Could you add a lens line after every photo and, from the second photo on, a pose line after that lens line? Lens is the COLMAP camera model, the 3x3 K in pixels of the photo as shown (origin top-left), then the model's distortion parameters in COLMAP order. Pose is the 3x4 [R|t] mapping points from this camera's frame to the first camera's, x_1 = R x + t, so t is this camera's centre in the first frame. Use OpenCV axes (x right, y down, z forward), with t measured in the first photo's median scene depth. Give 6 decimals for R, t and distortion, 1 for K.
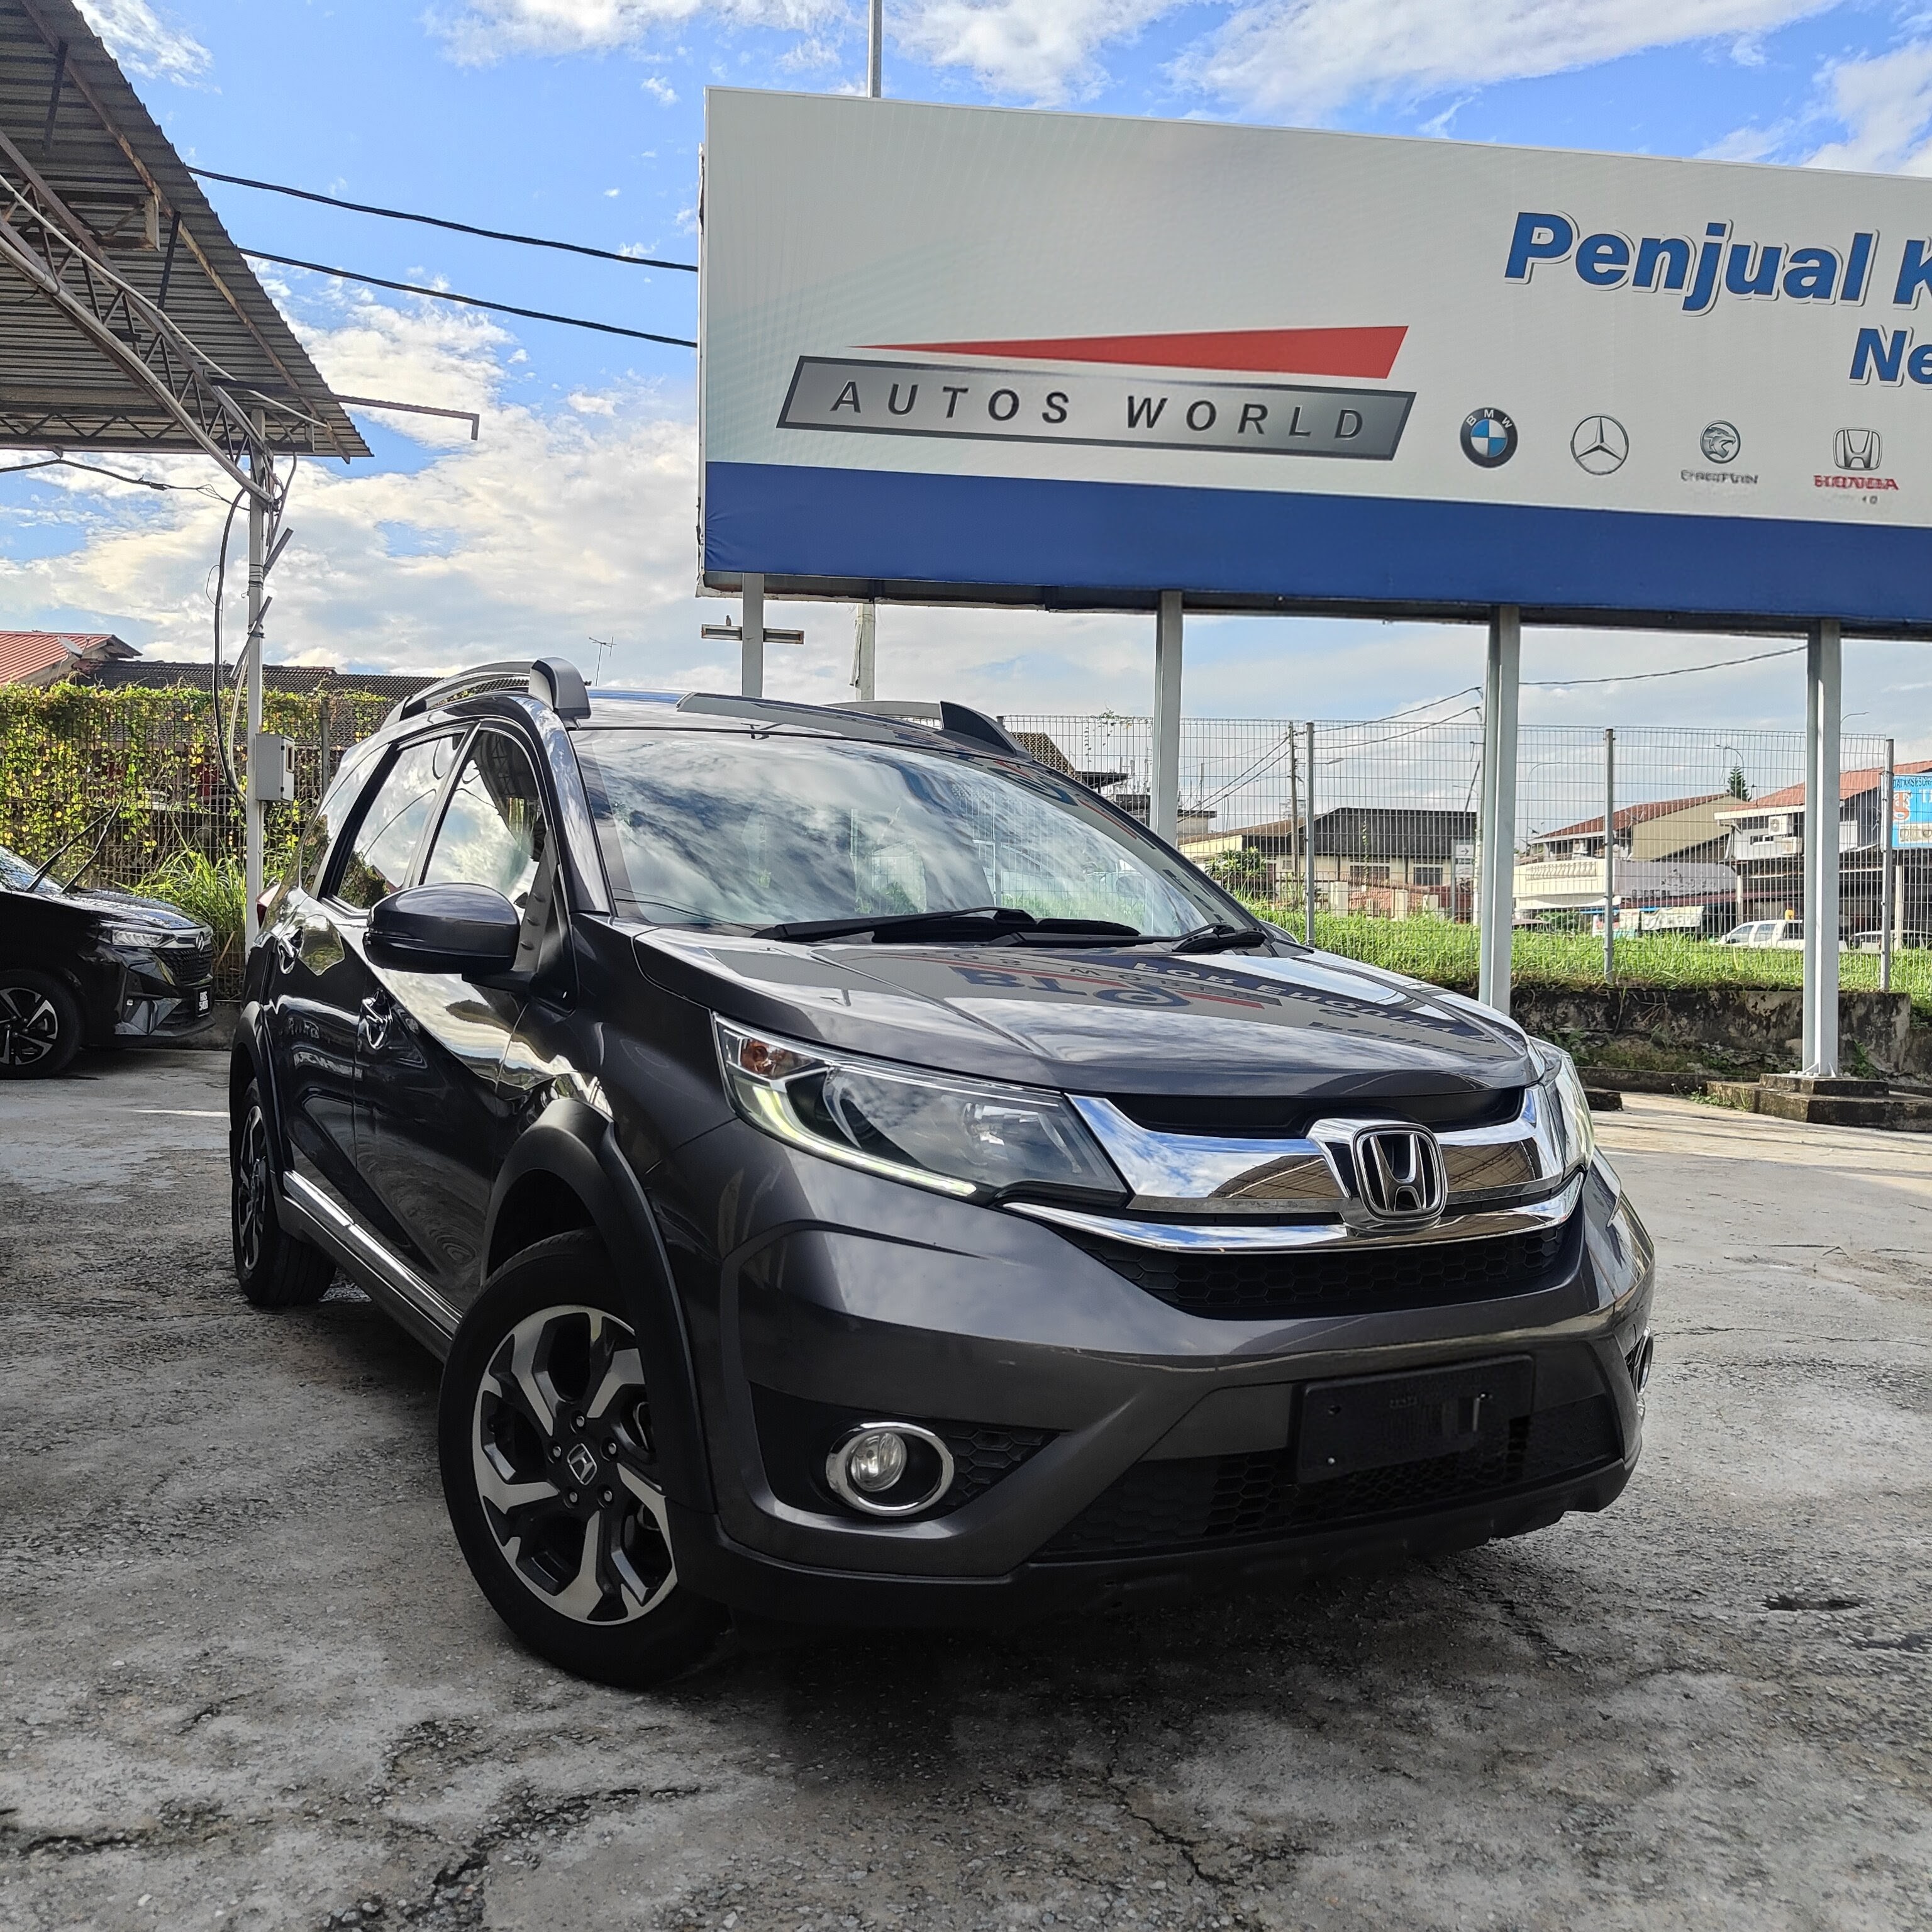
lens RADIAL K [[1805.9, 0, 968.2], [0, 1805.9, 958.3], [0, 0, 1]] dist [0.005817, 0.000000]
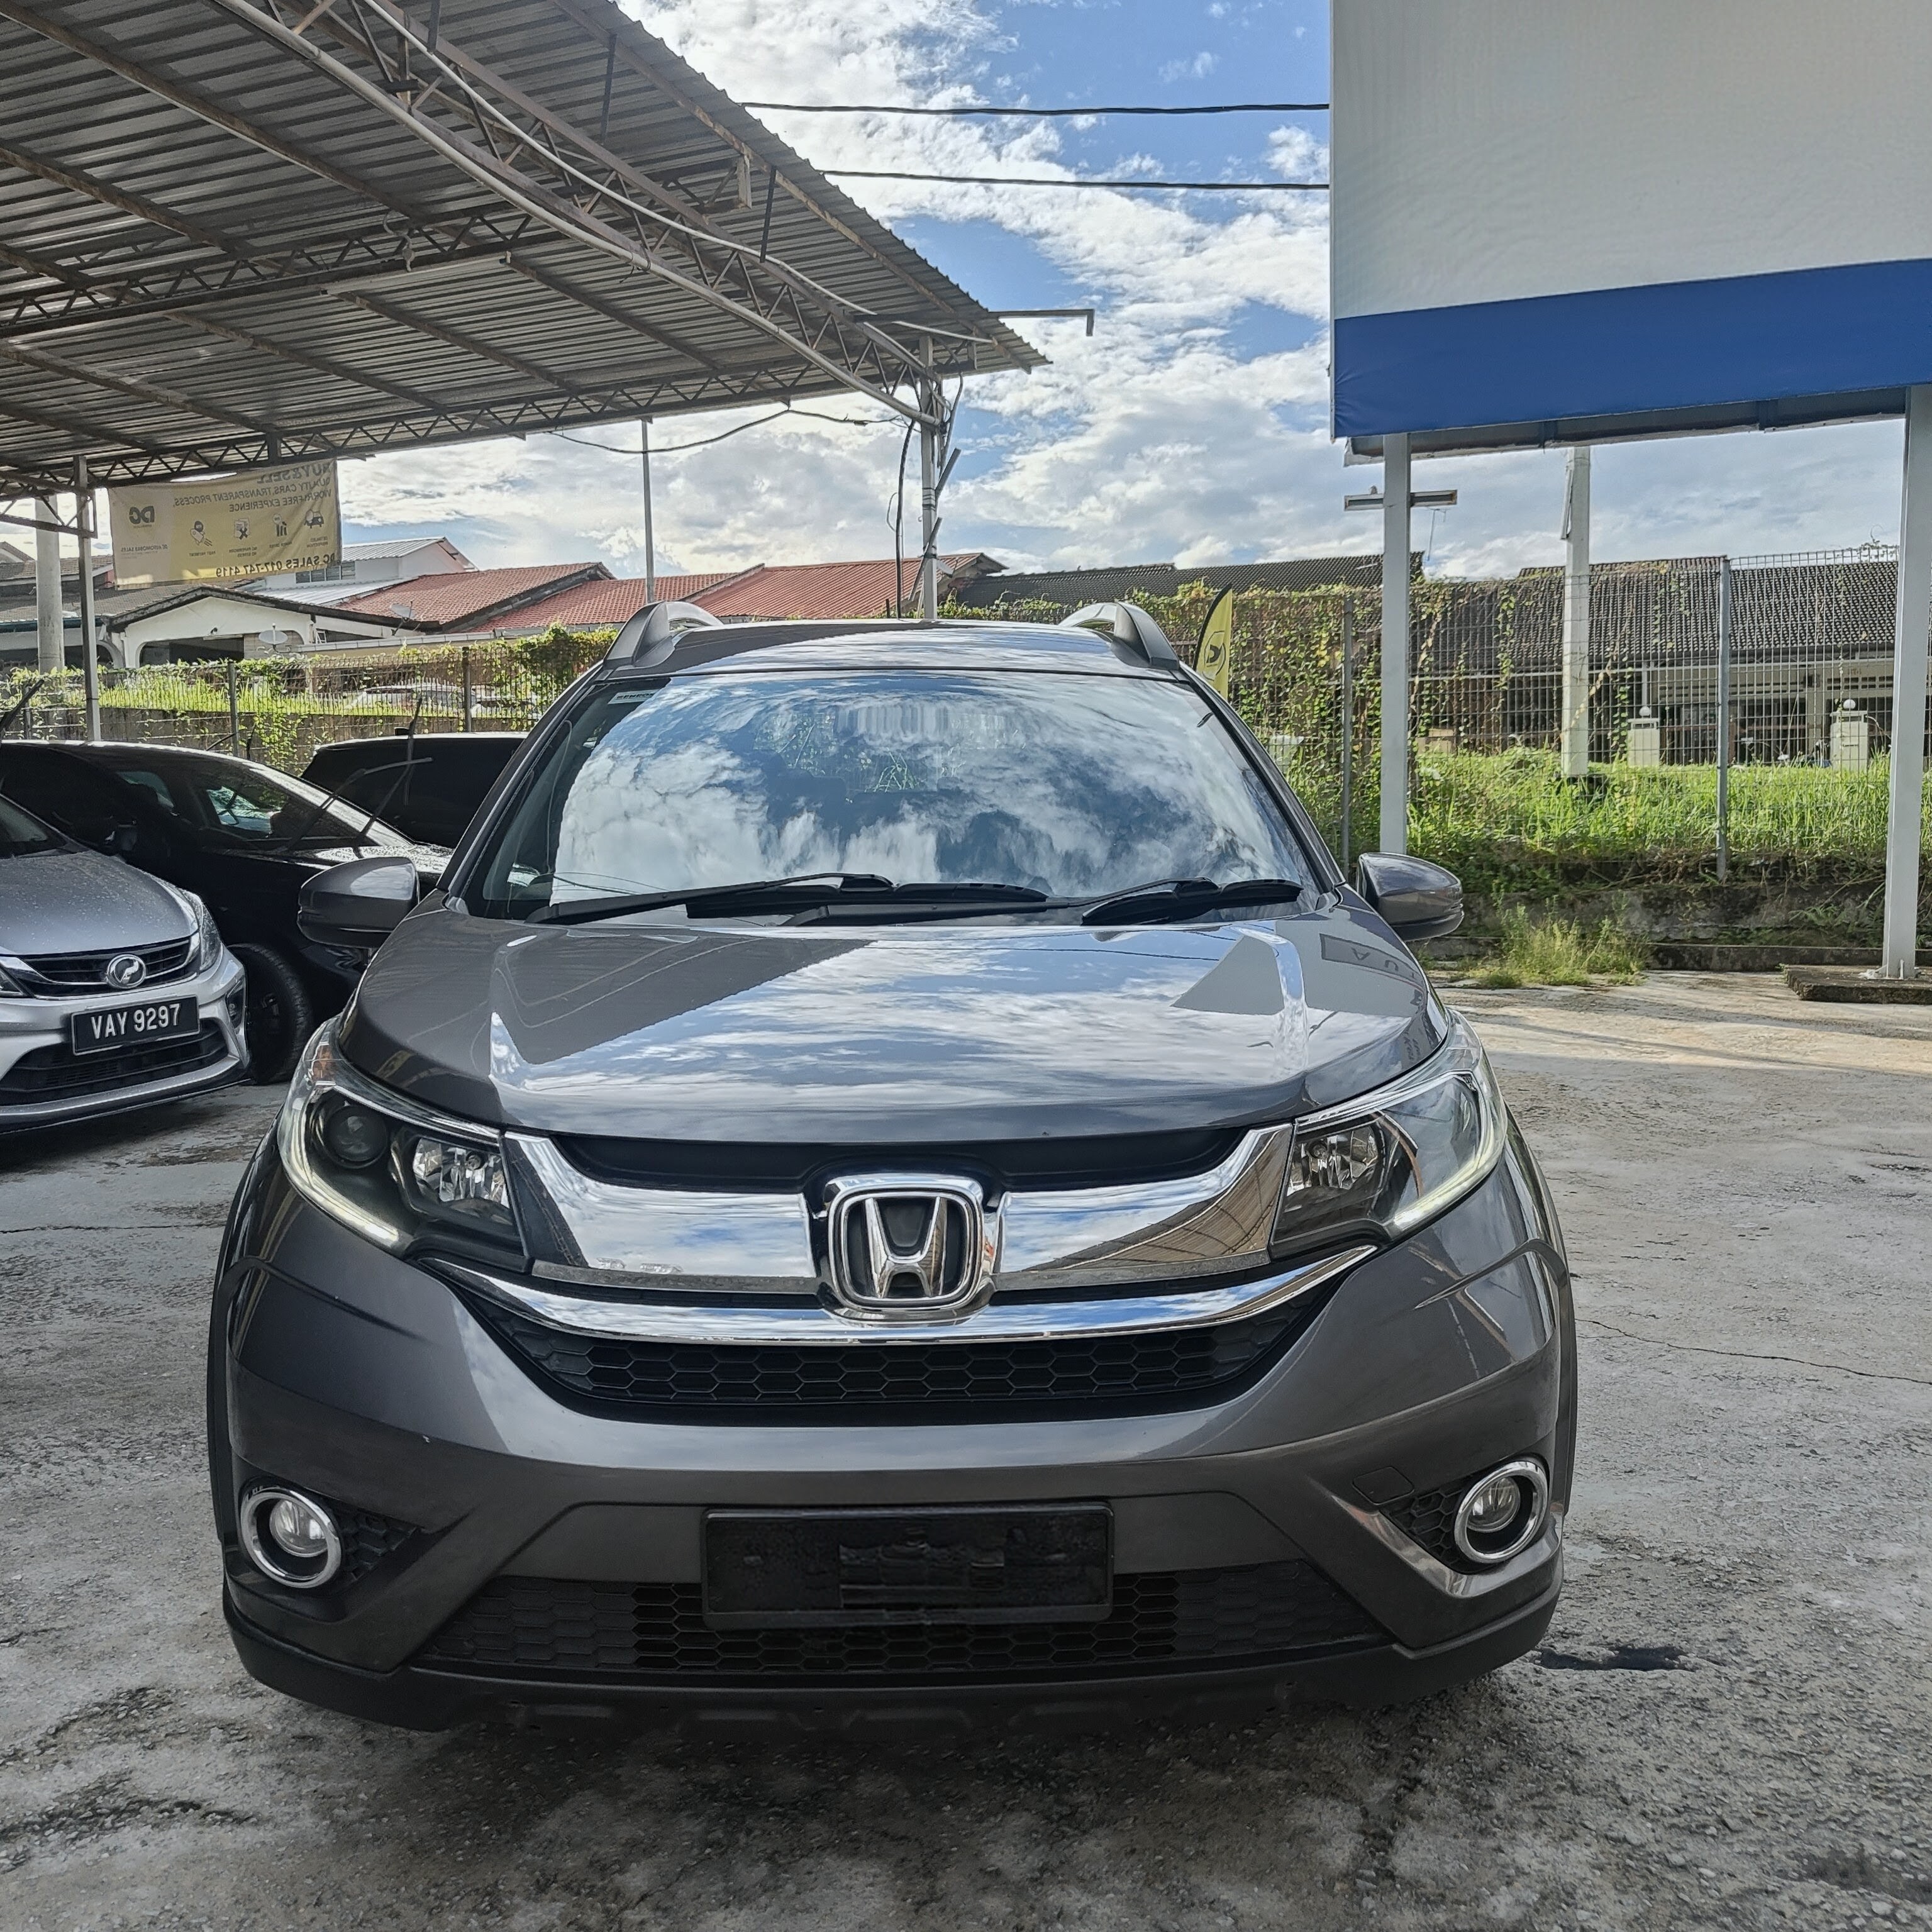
lens RADIAL K [[1805.9, 0, 961.7], [0, 1805.9, 962.1], [0, 0, 1]] dist [0.005817, 0.000000]
pose [[0.880287, 0.006844, -0.474392, 0.123933], [0.027402, 0.997493, 0.065238, -0.010555], [0.473649, -0.070428, 0.877893, 0.067840]]
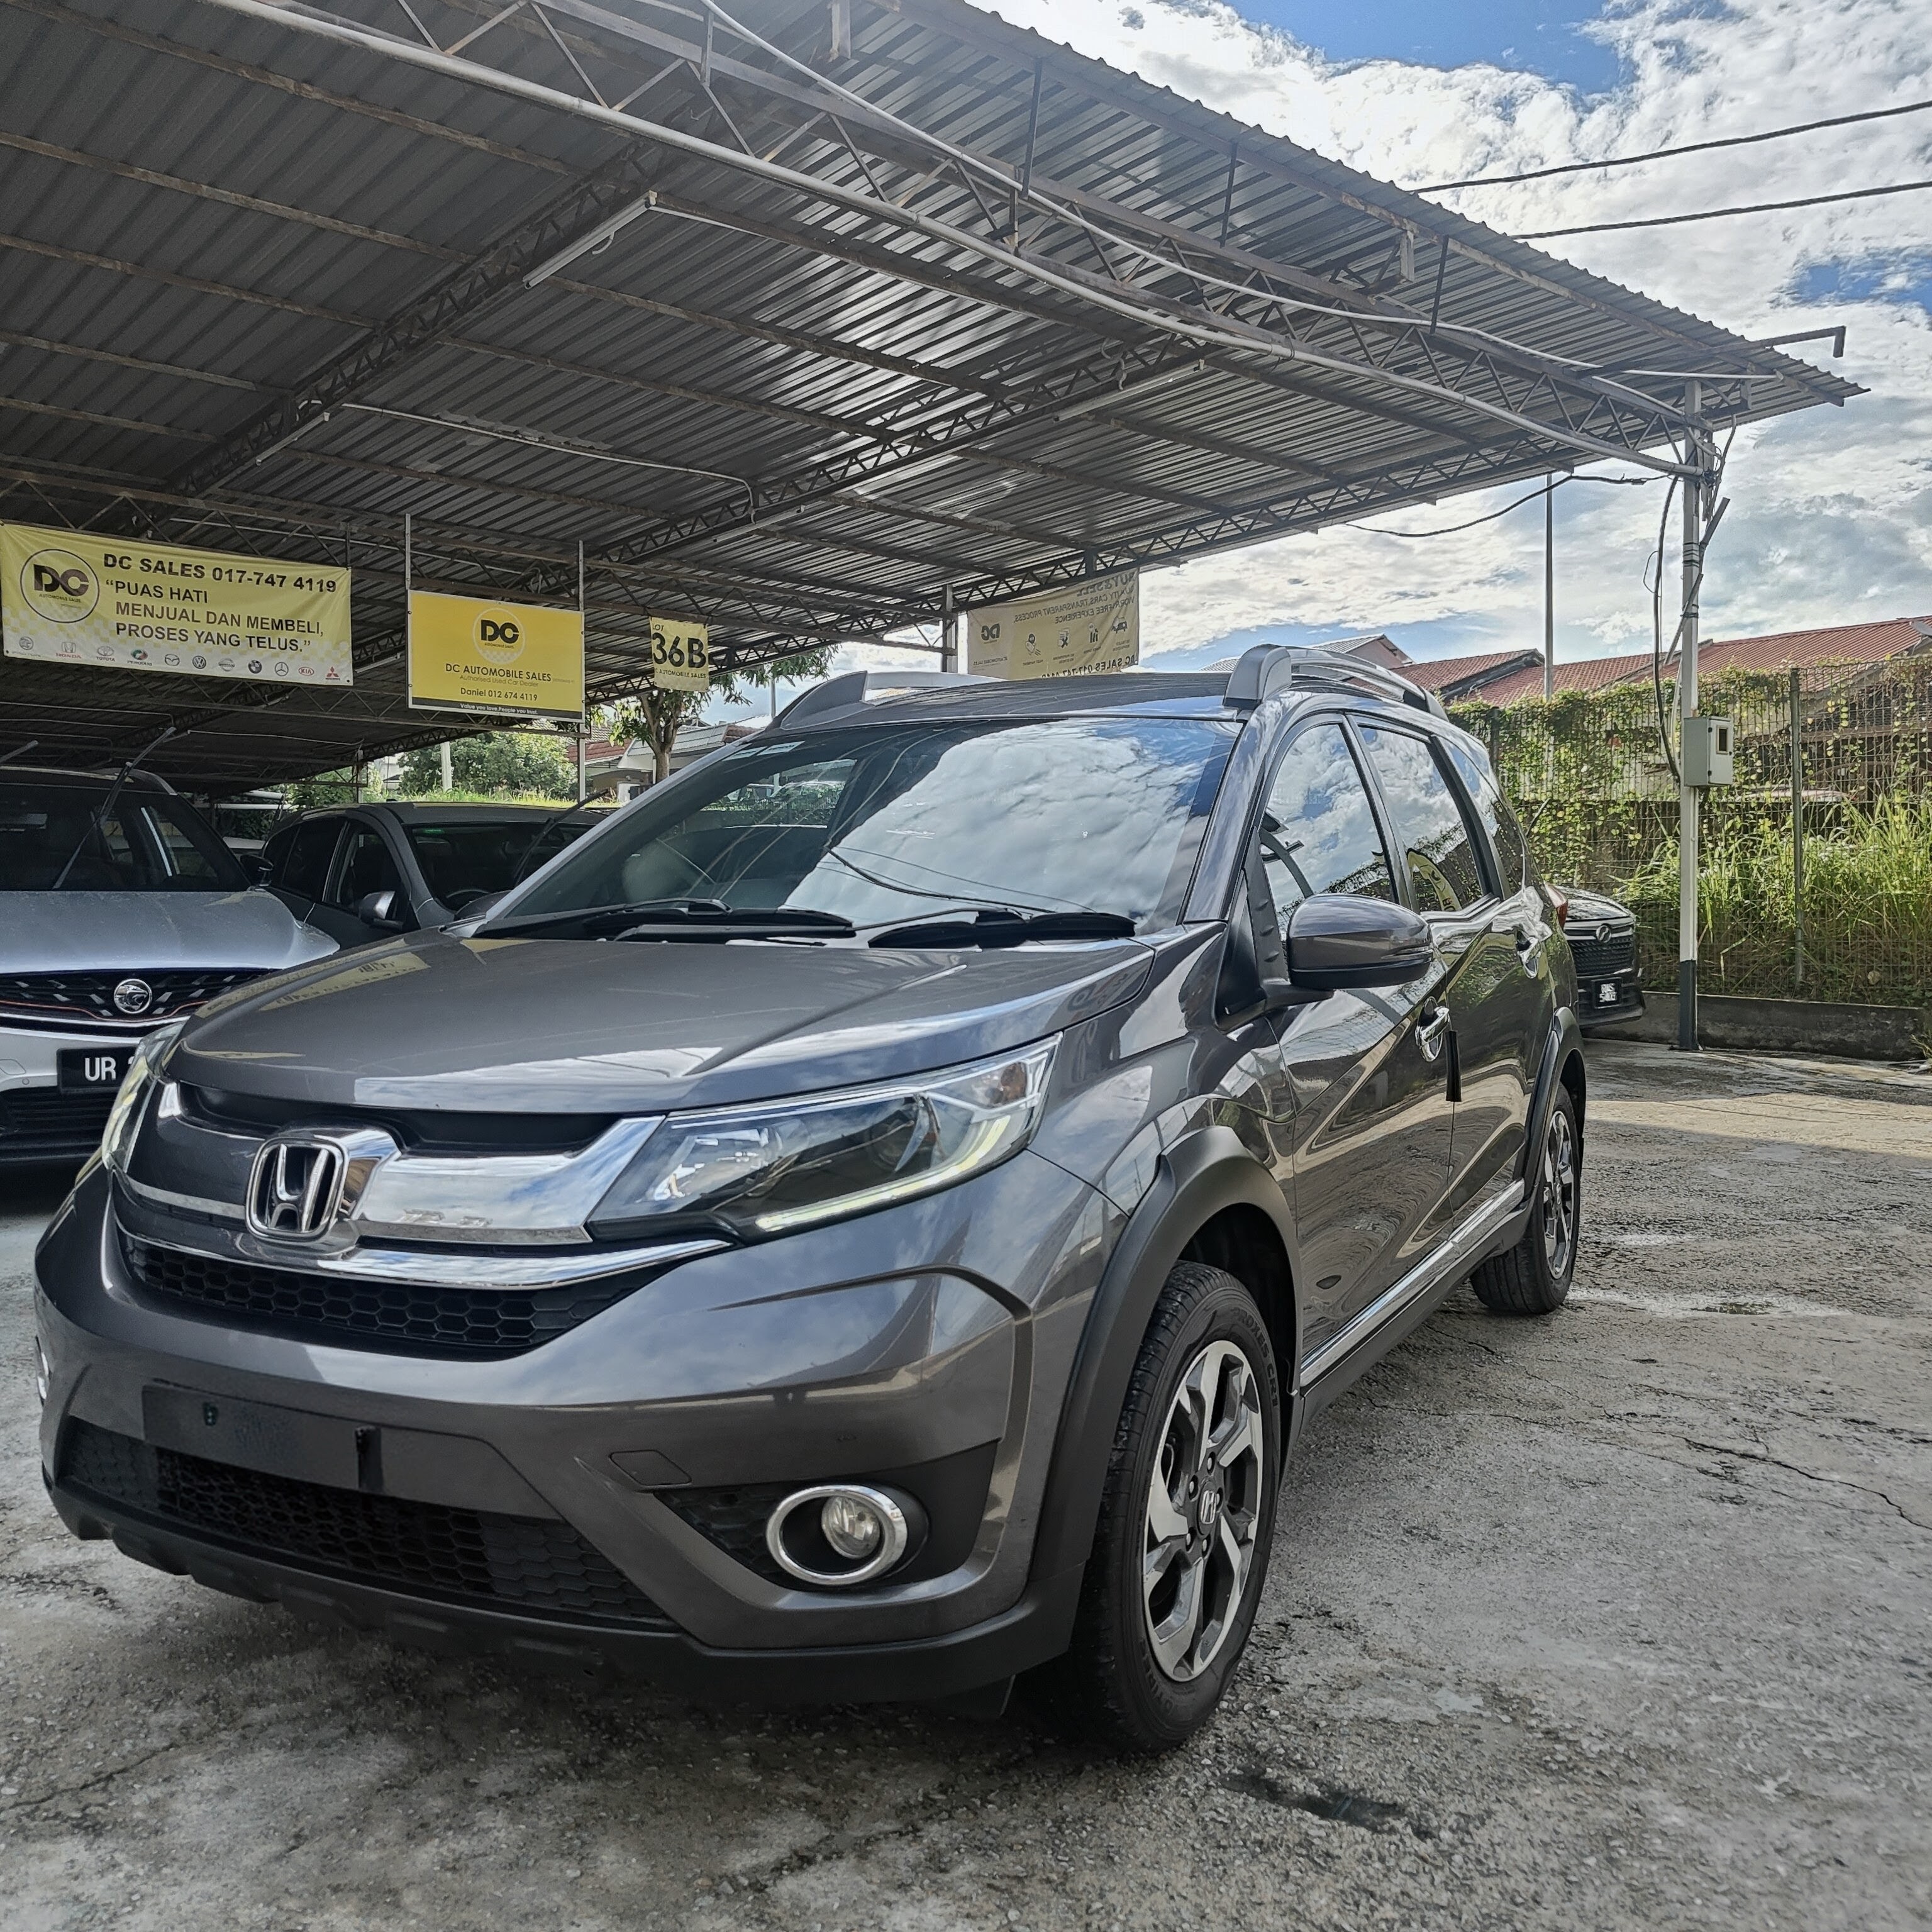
lens RADIAL K [[1805.9, 0, 957.6], [0, 1805.9, 969.3], [0, 0, 1]] dist [0.005817, 0.000000]
pose [[0.514397, 0.005114, -0.857537, 0.236691], [0.004711, 0.999950, 0.008789, 0.000366], [0.857539, -0.008560, 0.514348, 0.162883]]
